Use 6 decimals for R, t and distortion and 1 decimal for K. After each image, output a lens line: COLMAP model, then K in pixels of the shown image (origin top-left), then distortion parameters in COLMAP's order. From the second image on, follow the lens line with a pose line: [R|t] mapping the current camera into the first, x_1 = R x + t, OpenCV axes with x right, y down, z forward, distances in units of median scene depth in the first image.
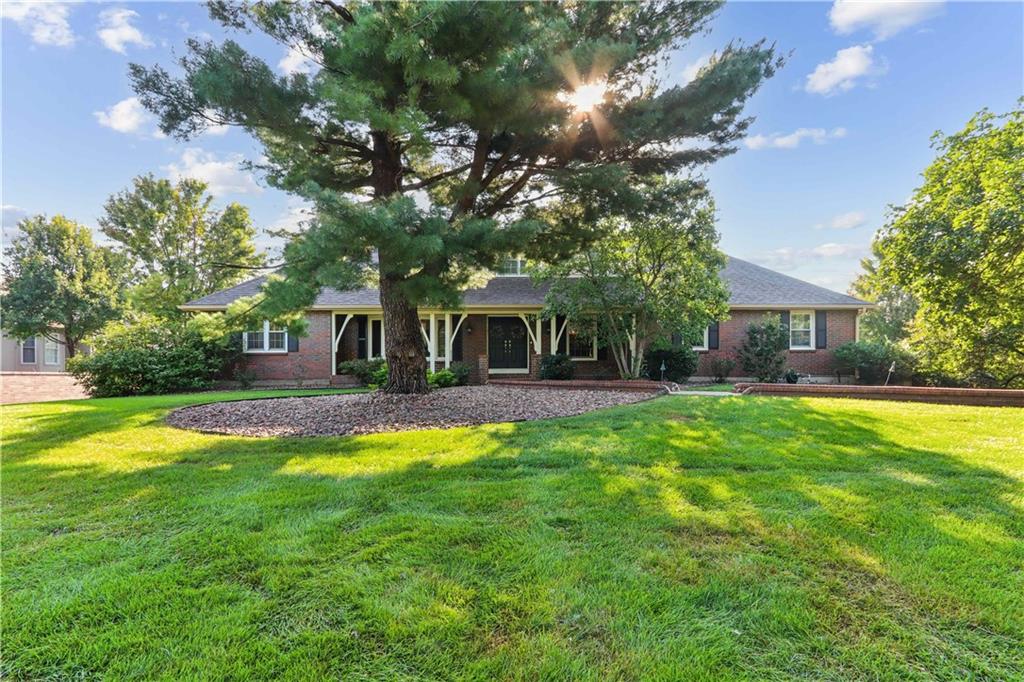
lens RADIAL K [[477.5, 0, 511.6], [0, 477.5, 346.5], [0, 0, 1]] dist [-0.000283, 0.000008]
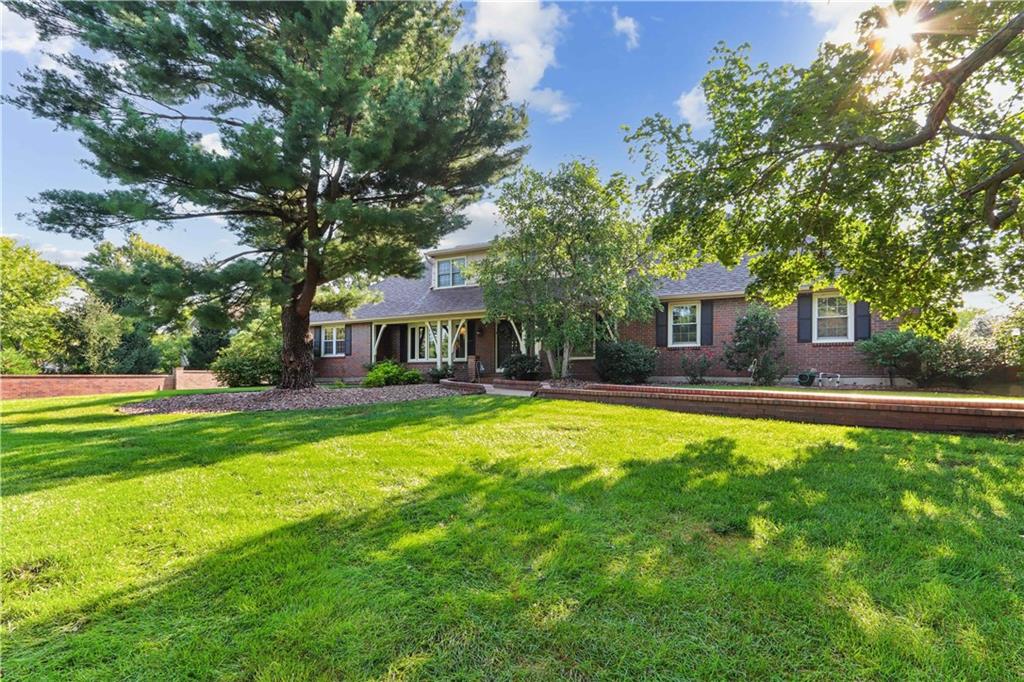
lens RADIAL K [[477.5, 0, 511.1], [0, 477.5, 346.1], [0, 0, 1]] dist [-0.000283, 0.000008]
pose [[0.885386, -0.024797, -0.464195, 0.521226], [0.027307, 0.999626, -0.001316, -0.000697], [0.464054, -0.011510, 0.885732, 0.062369]]
